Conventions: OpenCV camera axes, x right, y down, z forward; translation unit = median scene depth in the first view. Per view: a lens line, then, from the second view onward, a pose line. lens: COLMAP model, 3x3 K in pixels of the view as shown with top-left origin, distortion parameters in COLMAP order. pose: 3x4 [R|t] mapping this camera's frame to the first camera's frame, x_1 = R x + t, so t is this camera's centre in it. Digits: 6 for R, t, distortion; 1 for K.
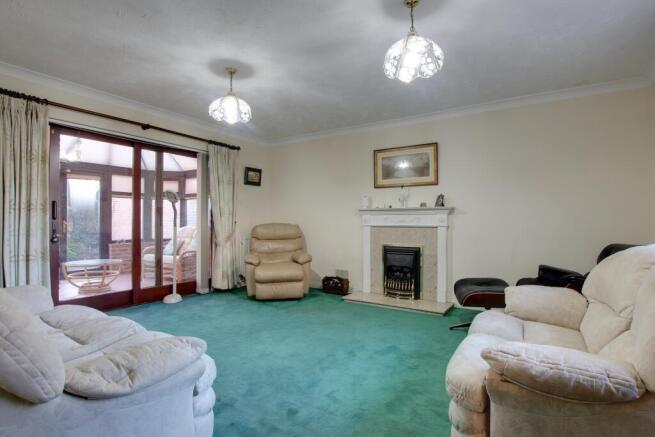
lens RADIAL K [[313.6, 0, 326.9], [0, 313.6, 219.6], [0, 0, 1]] dist [-0.029318, -0.000622]
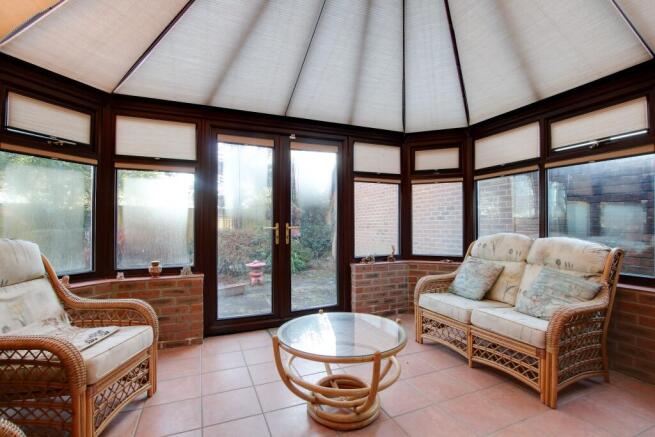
lens RADIAL K [[313.6, 0, 328.7], [0, 313.6, 219.5], [0, 0, 1]] dist [-0.029318, -0.000622]
pose [[0.832360, -0.013271, -0.554076, -0.417608], [0.015634, 0.999878, -0.000463, -0.003858], [0.554014, -0.008277, 0.832466, 0.493993]]
